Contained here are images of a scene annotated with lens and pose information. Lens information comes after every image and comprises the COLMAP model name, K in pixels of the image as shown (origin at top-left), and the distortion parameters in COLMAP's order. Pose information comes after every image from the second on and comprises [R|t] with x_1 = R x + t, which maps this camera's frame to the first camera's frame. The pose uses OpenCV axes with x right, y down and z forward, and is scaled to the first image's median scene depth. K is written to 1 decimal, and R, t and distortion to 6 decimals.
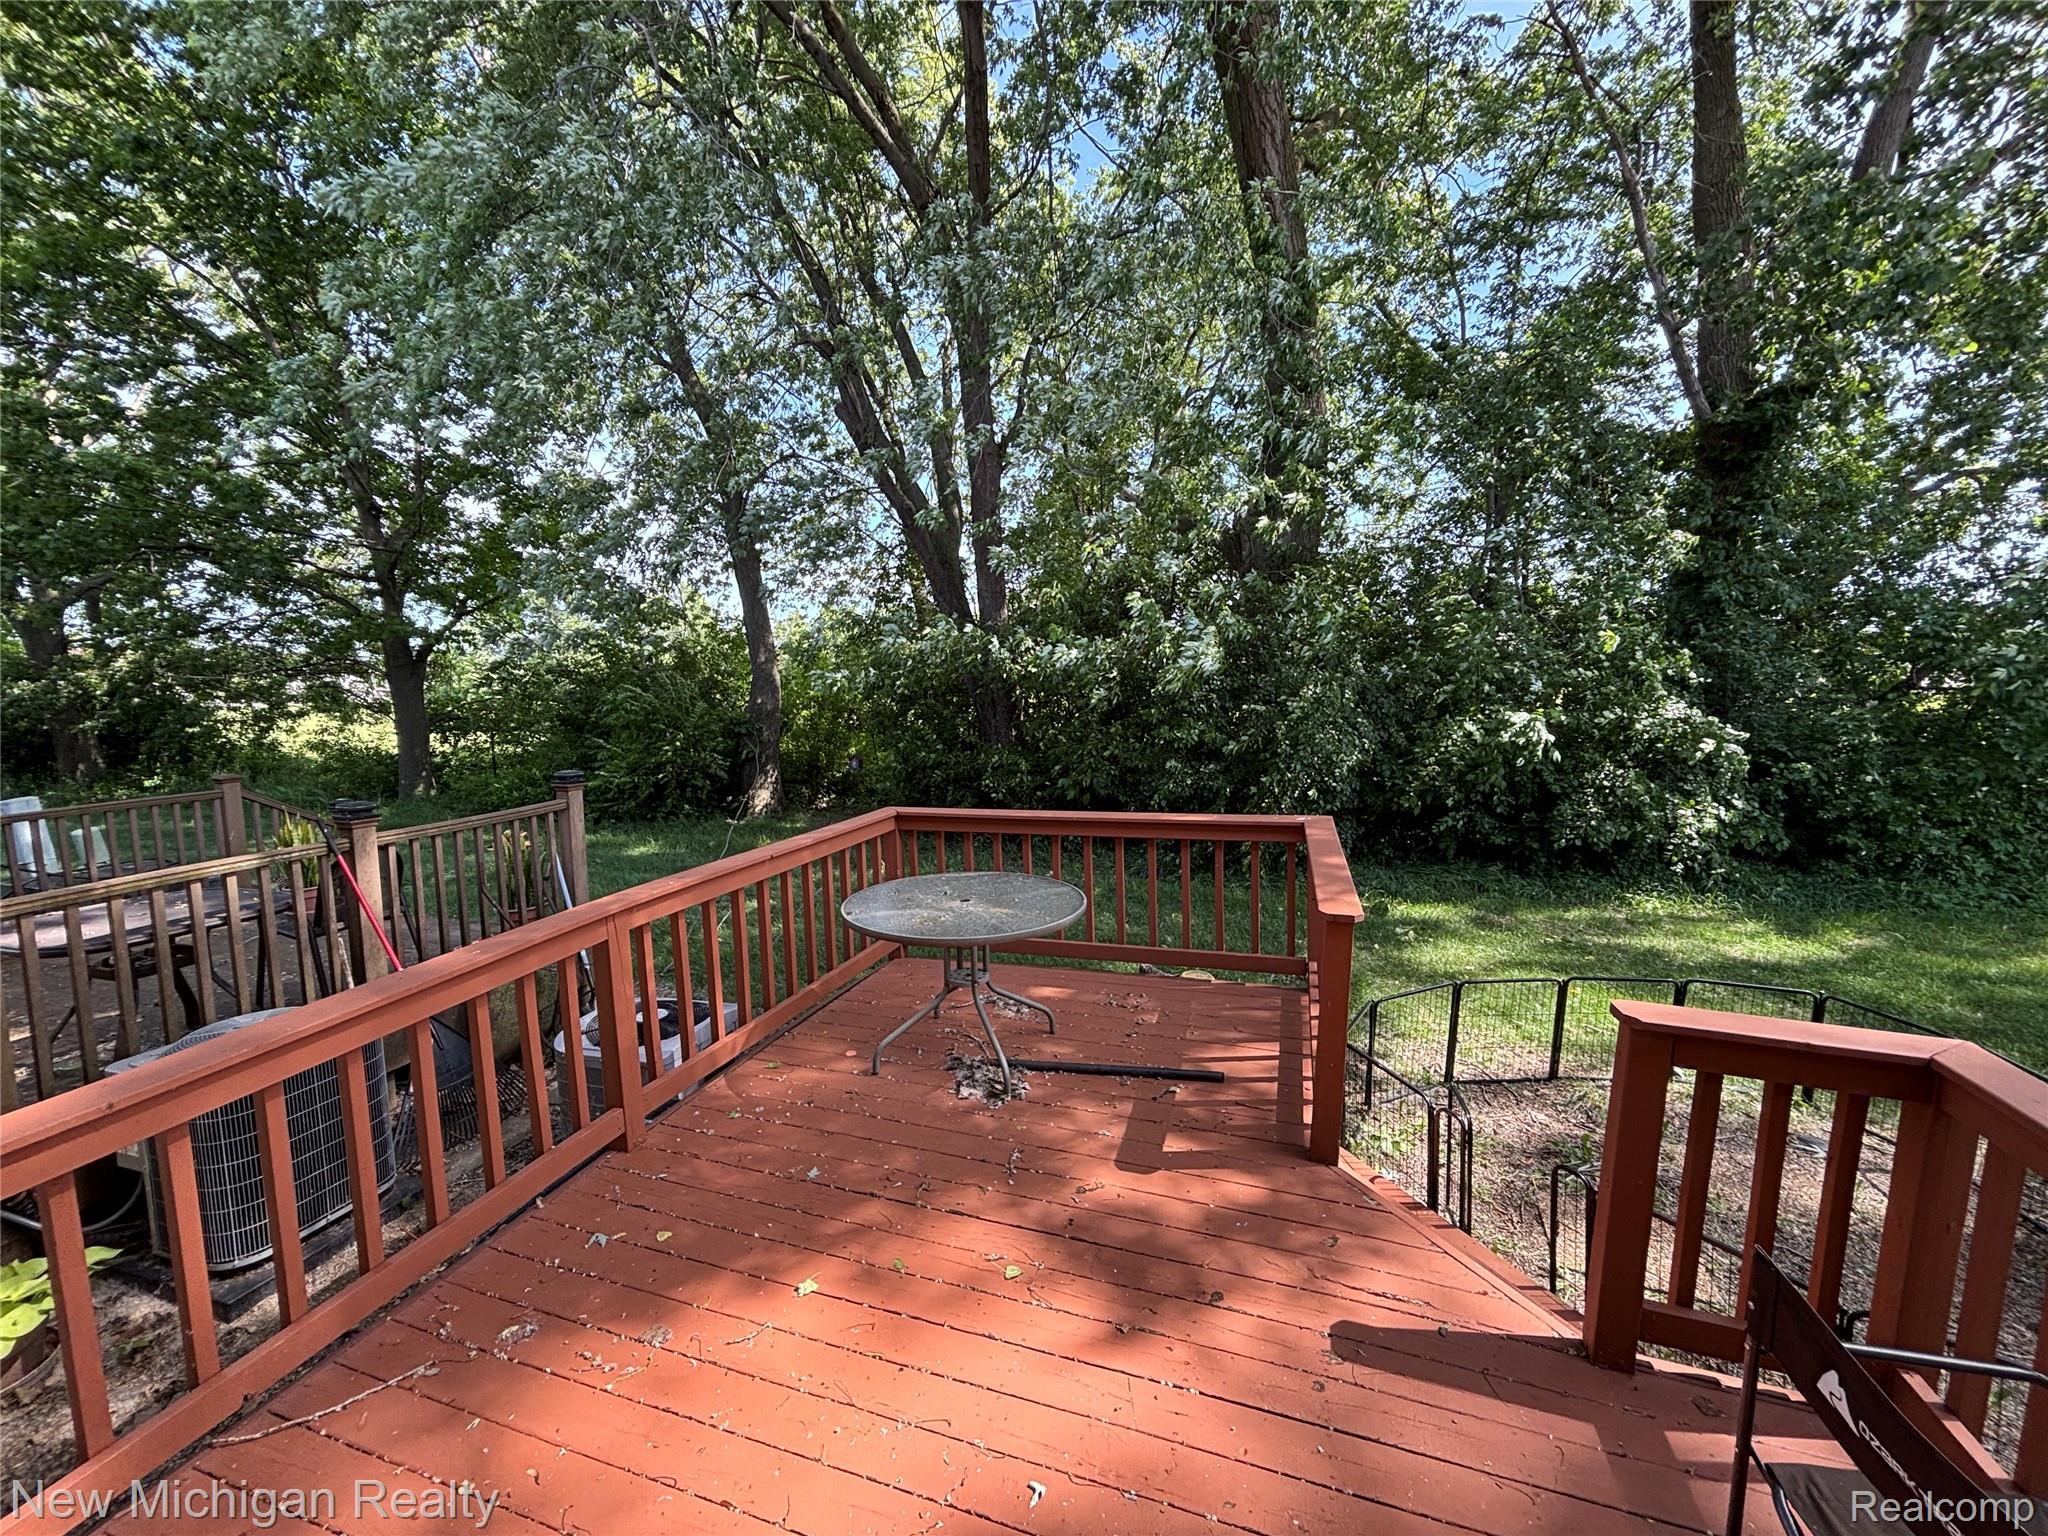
lens RADIAL K [[833.3, 0, 1018.2], [0, 833.3, 773.7], [0, 0, 1]] dist [0.003796, 0.000331]
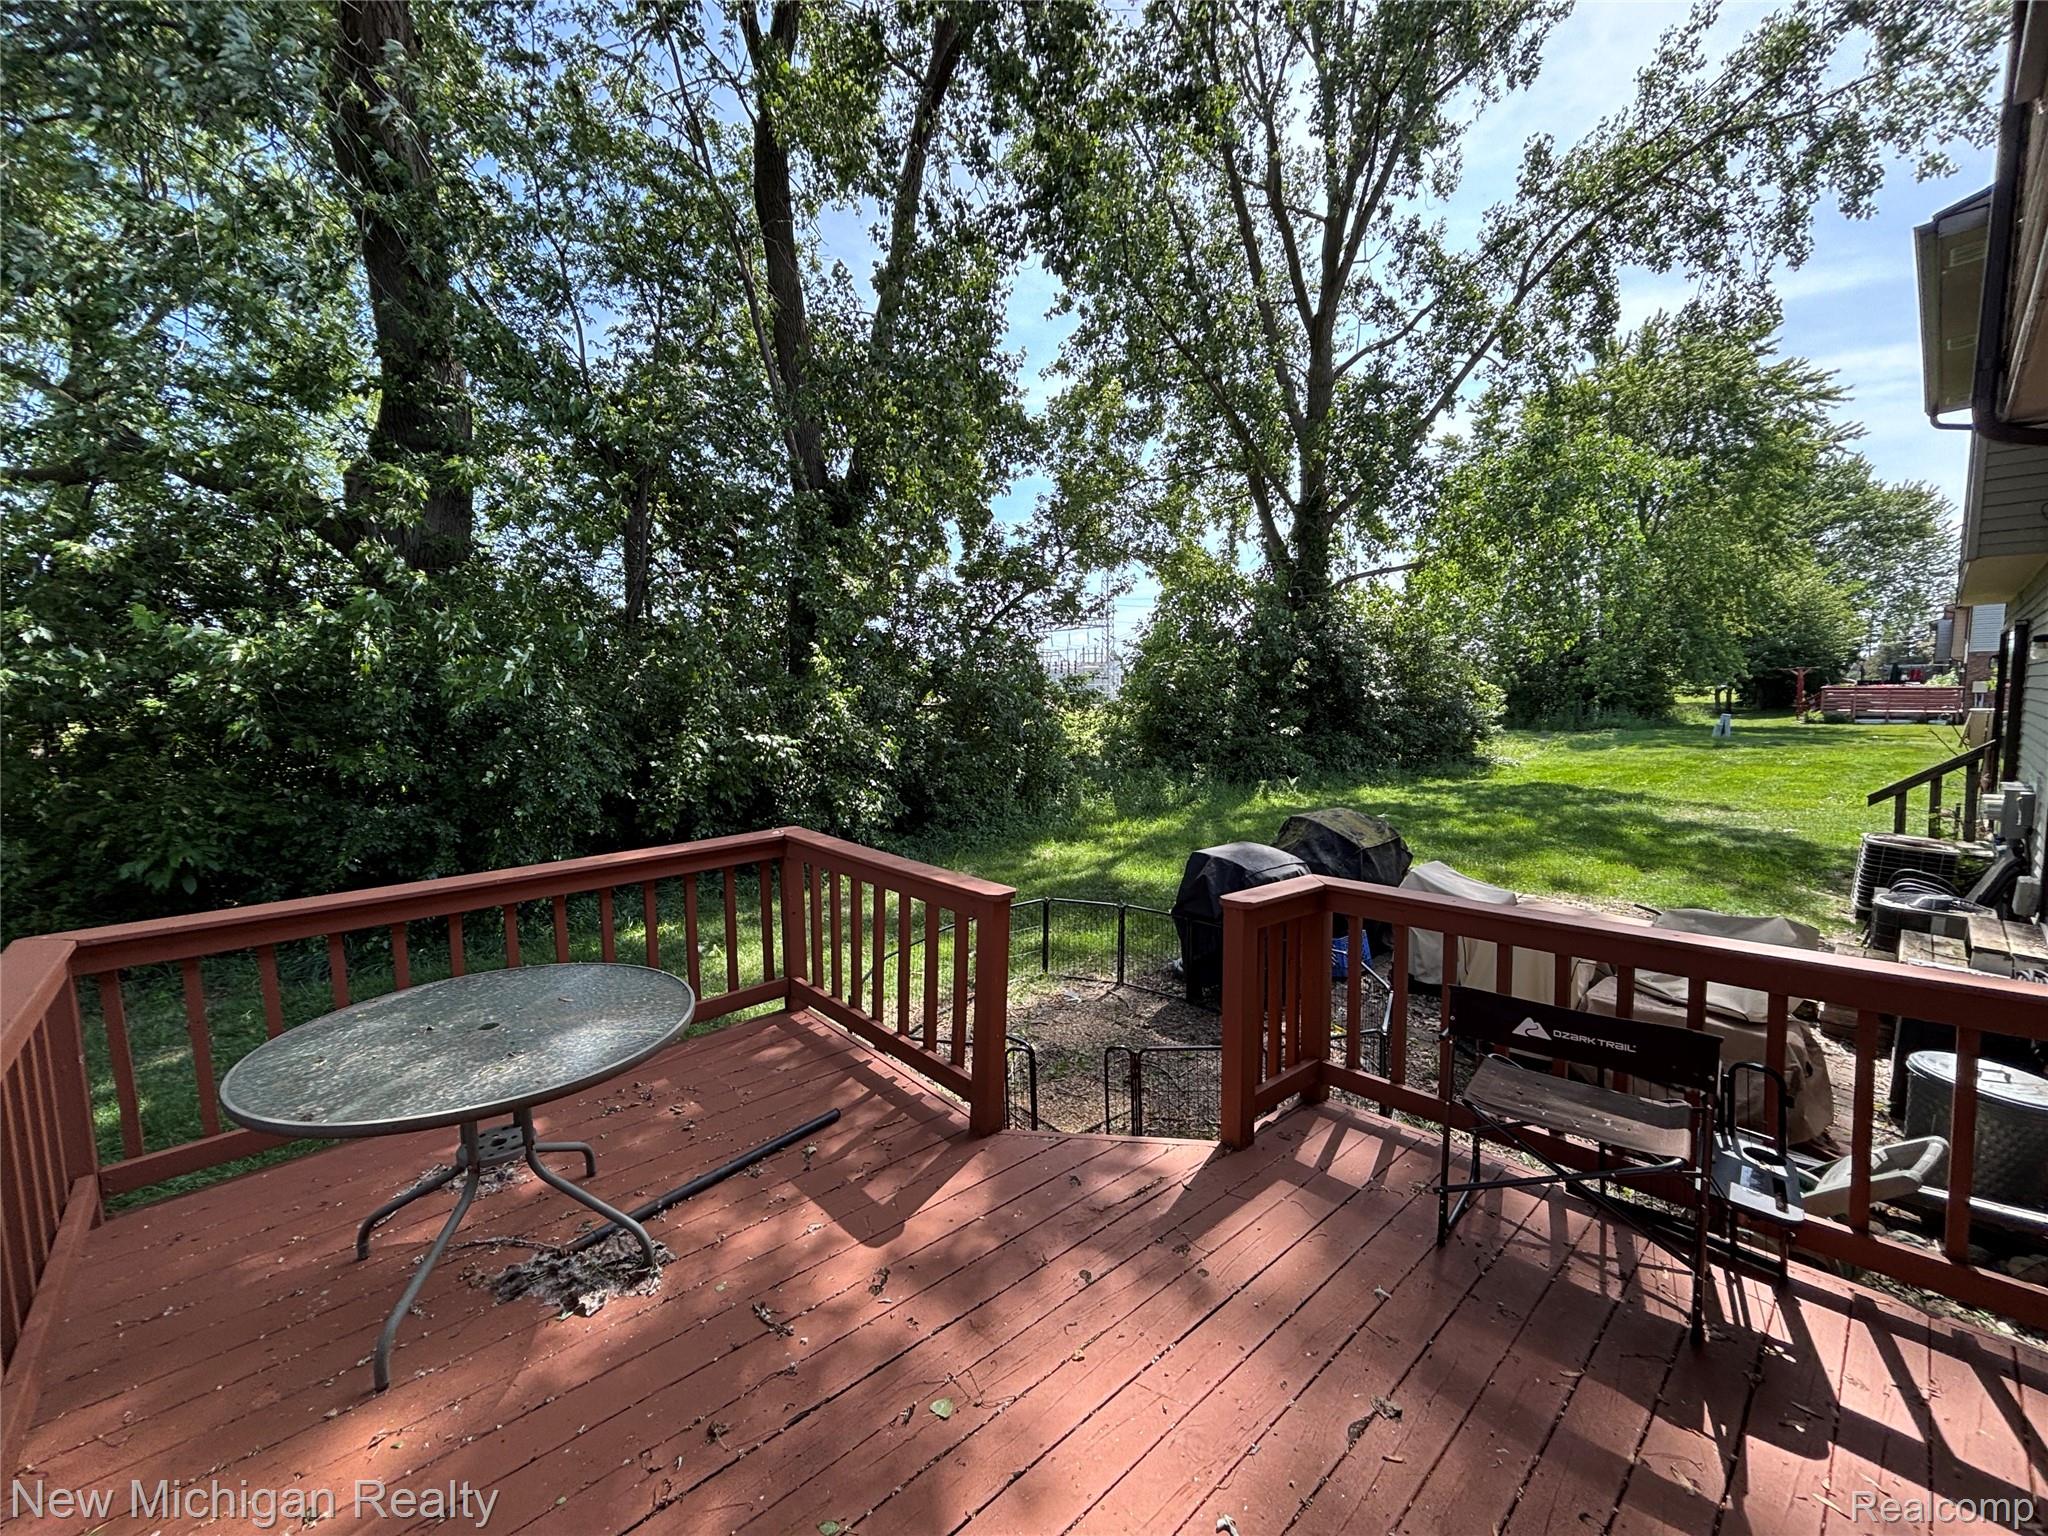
lens RADIAL K [[833.3, 0, 1027.3], [0, 833.3, 773.0], [0, 0, 1]] dist [0.003796, 0.000331]
pose [[0.480746, -0.084653, 0.872764, -0.379727], [0.122525, 0.992049, 0.028733, -0.000584], [-0.868258, 0.093122, 0.487296, 0.321055]]
